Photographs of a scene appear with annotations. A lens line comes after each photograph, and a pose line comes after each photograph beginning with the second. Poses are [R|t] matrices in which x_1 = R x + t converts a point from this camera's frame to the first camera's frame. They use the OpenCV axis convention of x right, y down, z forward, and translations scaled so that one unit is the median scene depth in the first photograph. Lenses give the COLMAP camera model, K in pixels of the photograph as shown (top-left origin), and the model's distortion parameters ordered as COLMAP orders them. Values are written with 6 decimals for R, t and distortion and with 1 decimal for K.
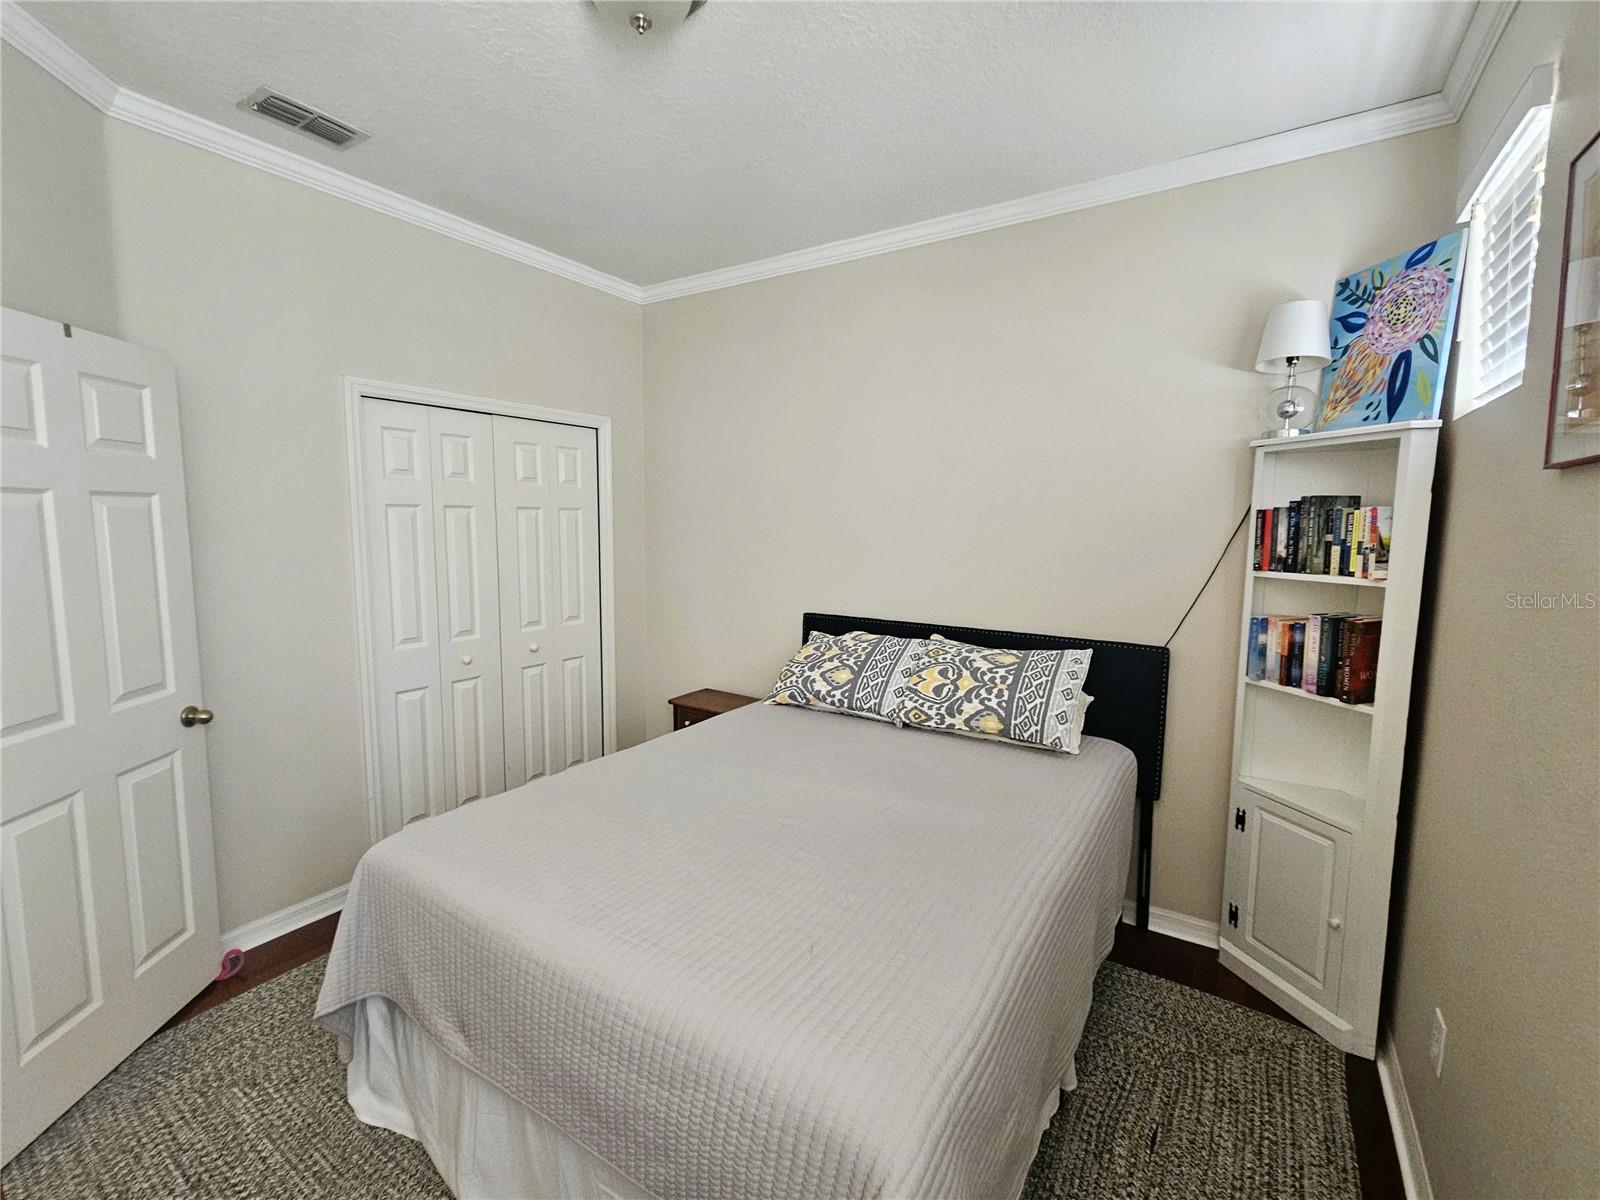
lens RADIAL K [[689.0, 0, 794.3], [0, 689.0, 592.0], [0, 0, 1]] dist [0.001007, 0.000156]
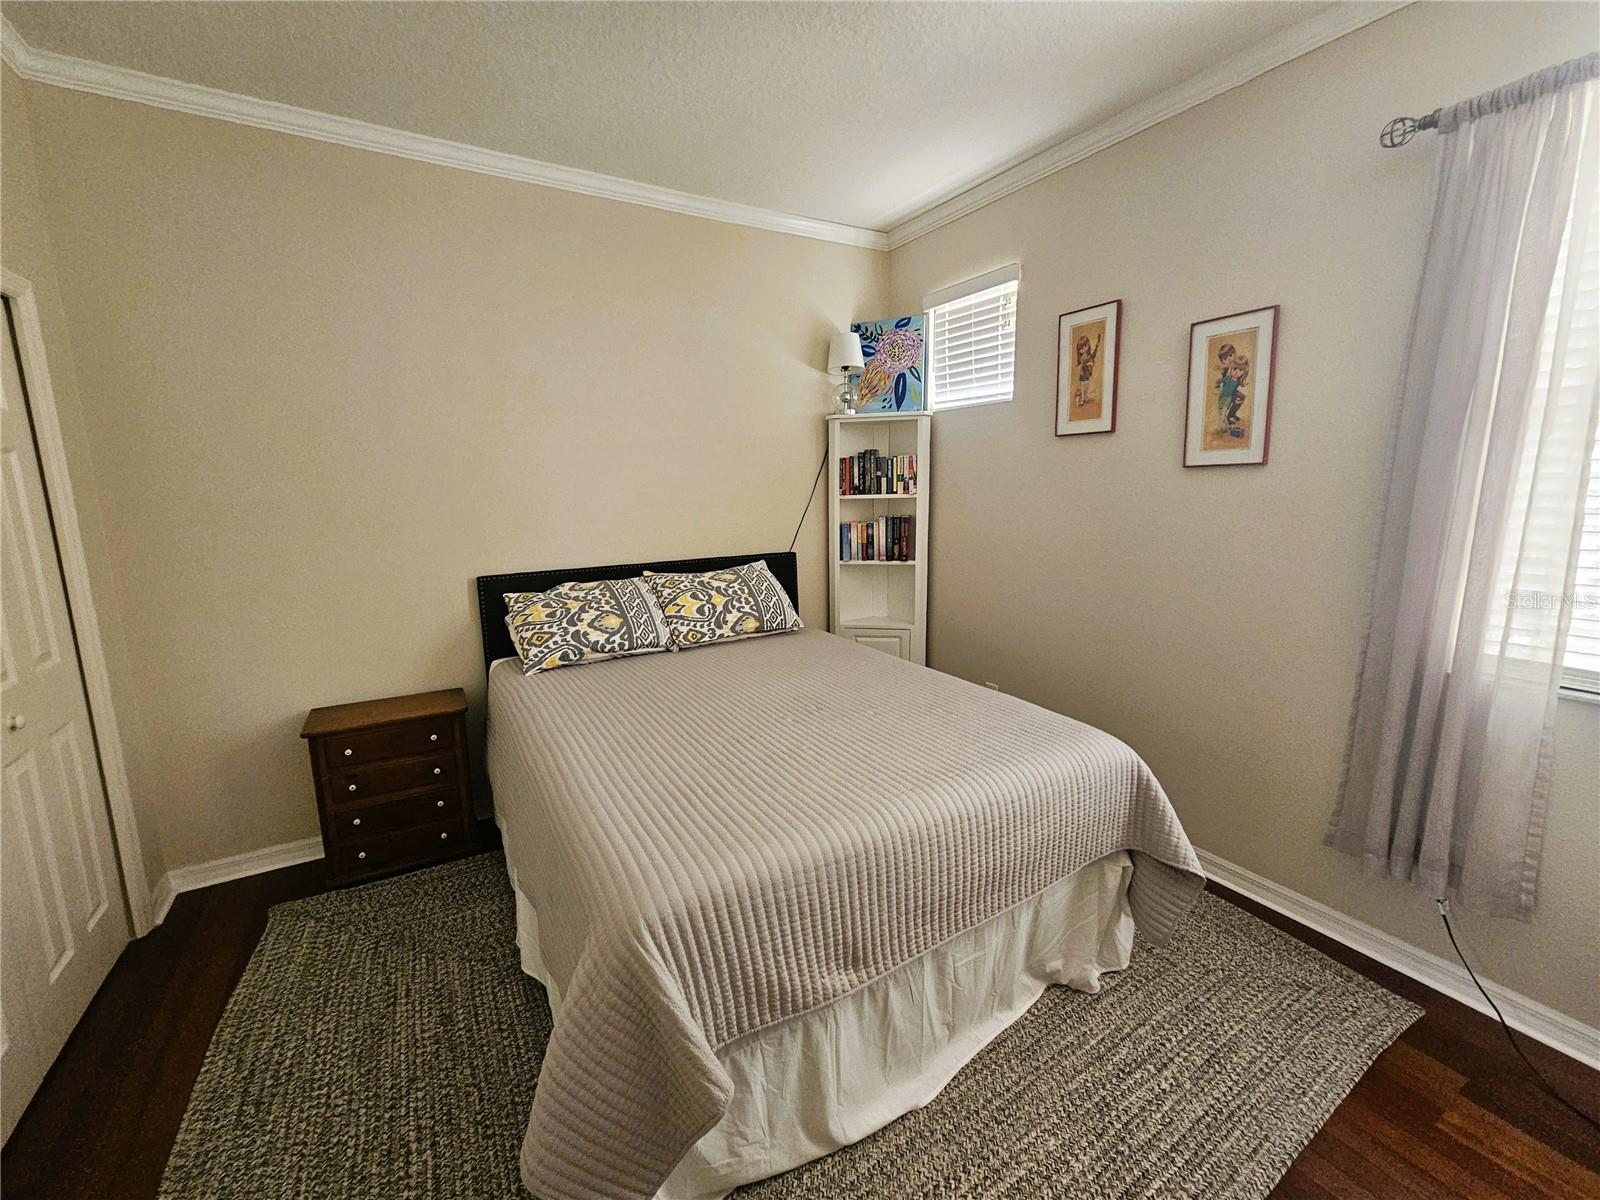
lens RADIAL K [[660.1, 0, 801.0], [0, 660.1, 591.5], [0, 0, 1]] dist [0.001817, 0.000129]
pose [[0.440570, -0.164697, 0.882481, -0.793464], [0.113086, 0.985378, 0.127443, -0.016257], [-0.890567, 0.043648, 0.452753, 0.379274]]
